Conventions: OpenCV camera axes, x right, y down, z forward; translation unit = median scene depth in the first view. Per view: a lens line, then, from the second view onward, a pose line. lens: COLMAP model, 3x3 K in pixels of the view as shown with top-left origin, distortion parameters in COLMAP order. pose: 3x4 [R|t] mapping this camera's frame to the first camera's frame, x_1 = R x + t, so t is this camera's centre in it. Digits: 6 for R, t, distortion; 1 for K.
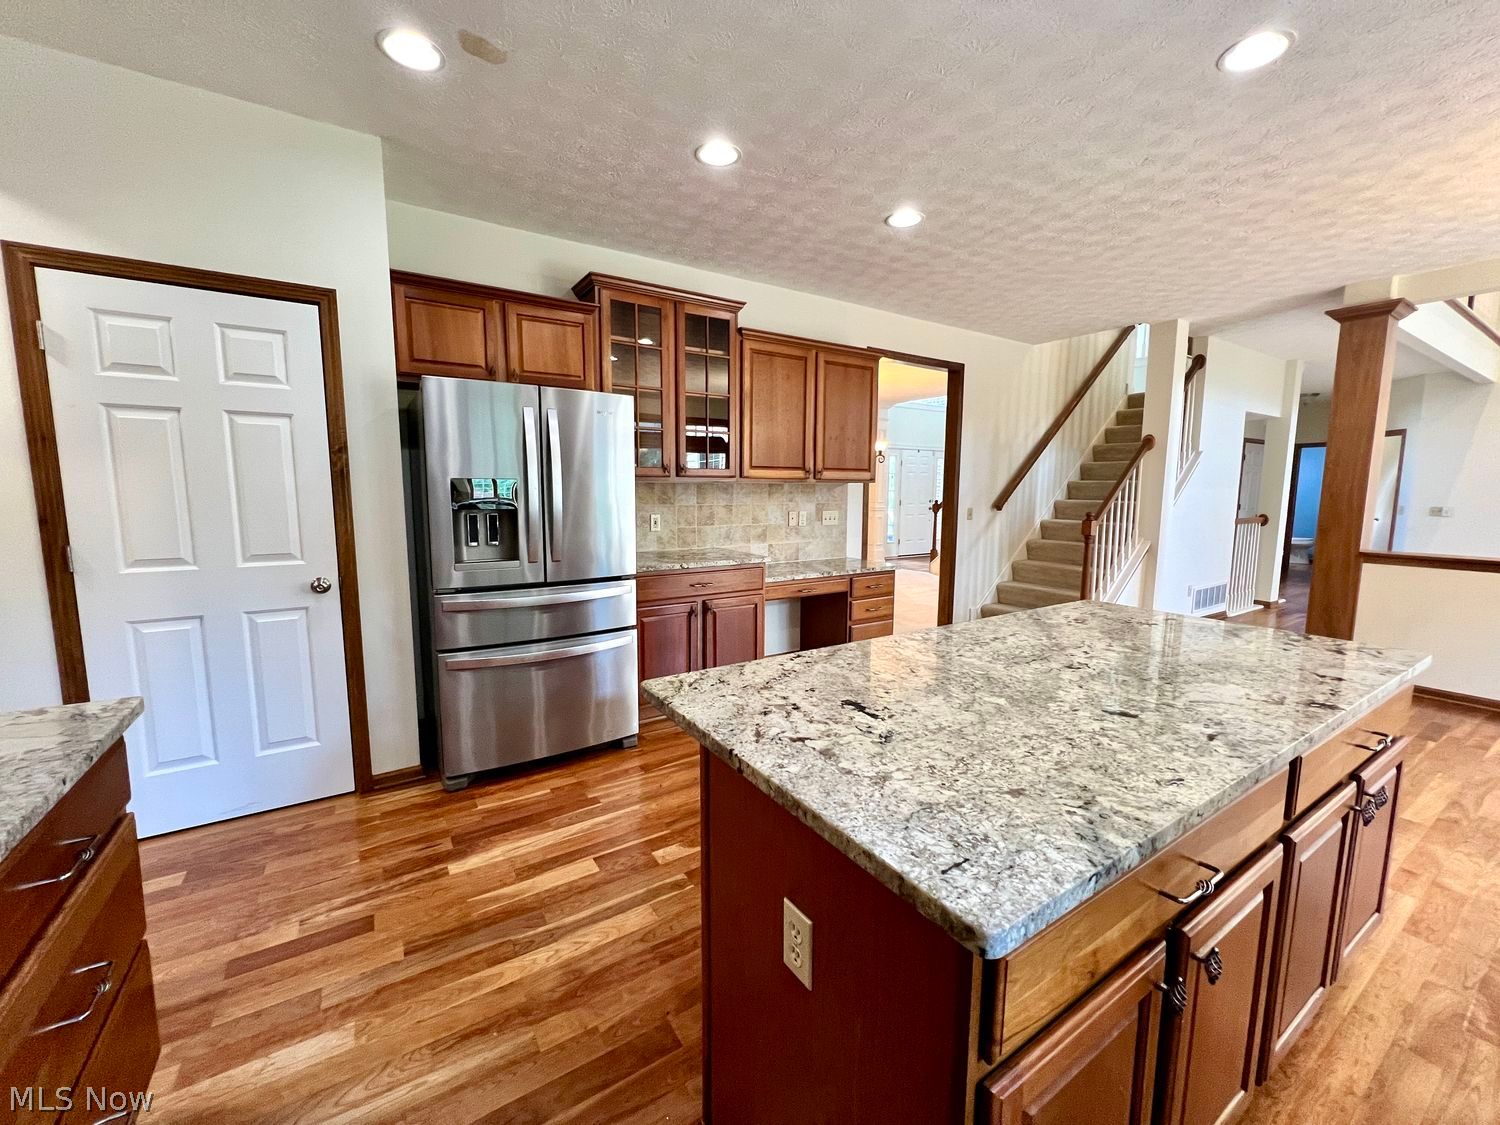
lens RADIAL K [[606.8, 0, 758.9], [0, 606.8, 563.8], [0, 0, 1]] dist [-0.000190, 0.000537]
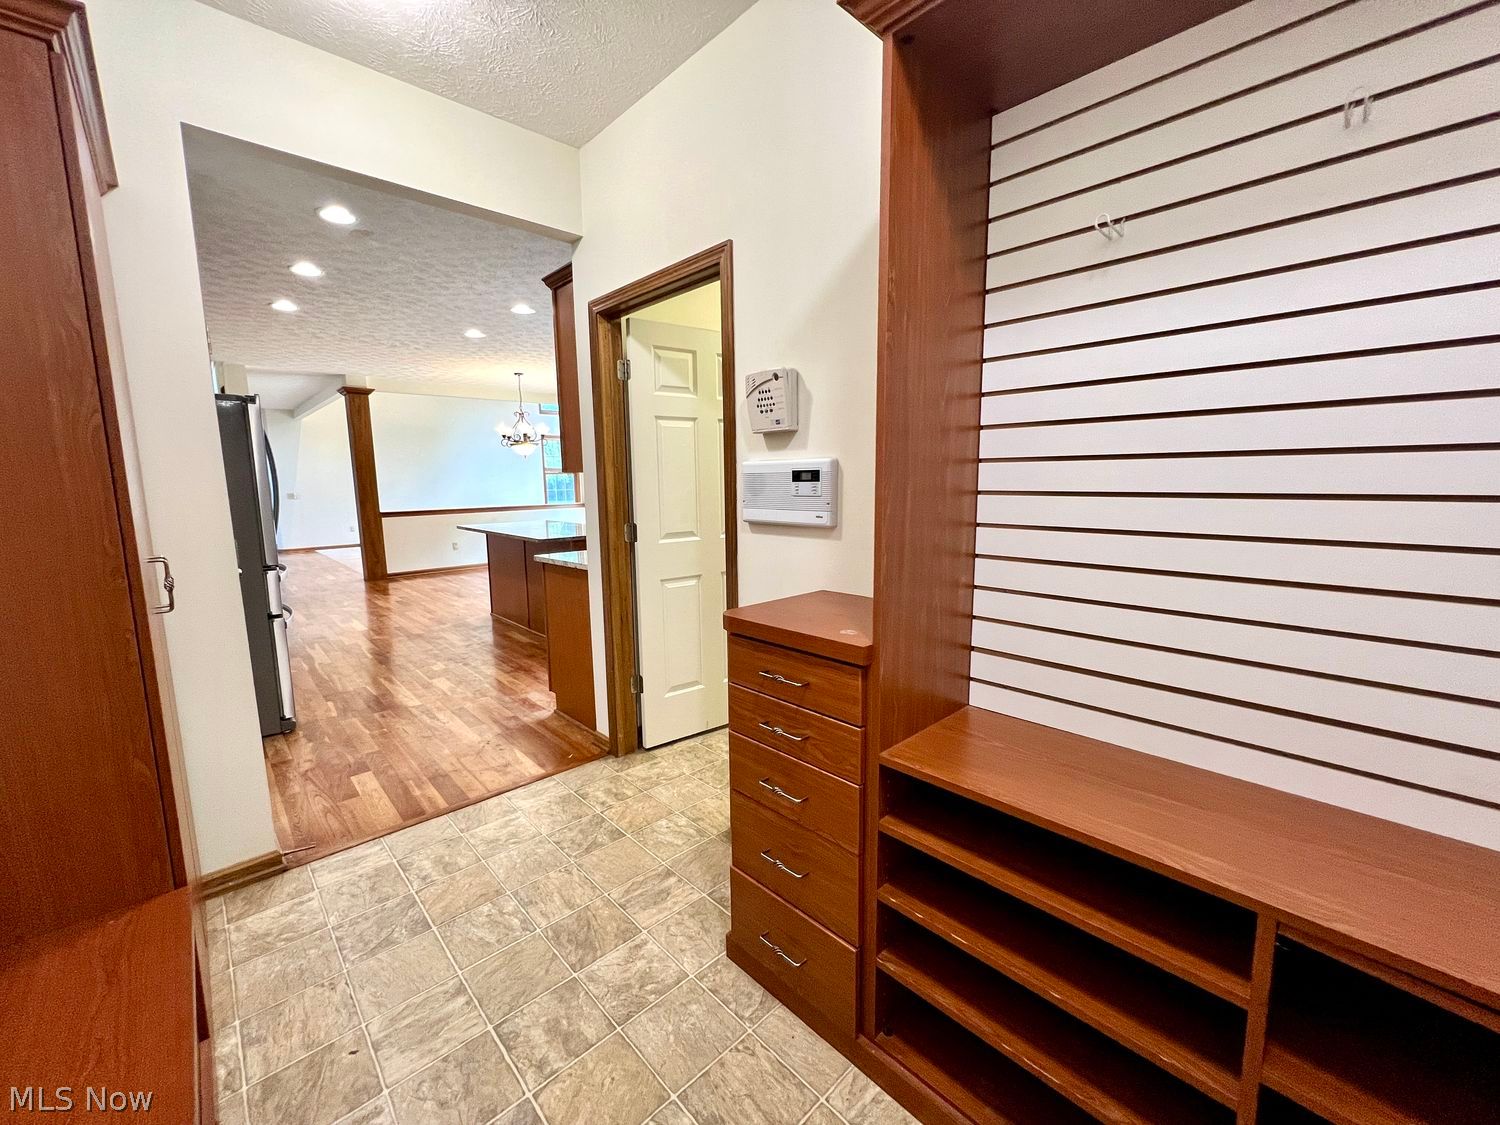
lens RADIAL K [[606.8, 0, 753.7], [0, 606.8, 557.3], [0, 0, 1]] dist [-0.000190, 0.000537]
pose [[-0.158367, -0.129868, 0.978802, -1.203127], [0.130810, 0.979815, 0.151167, -0.017495], [-0.978677, 0.151977, -0.138183, 0.104158]]
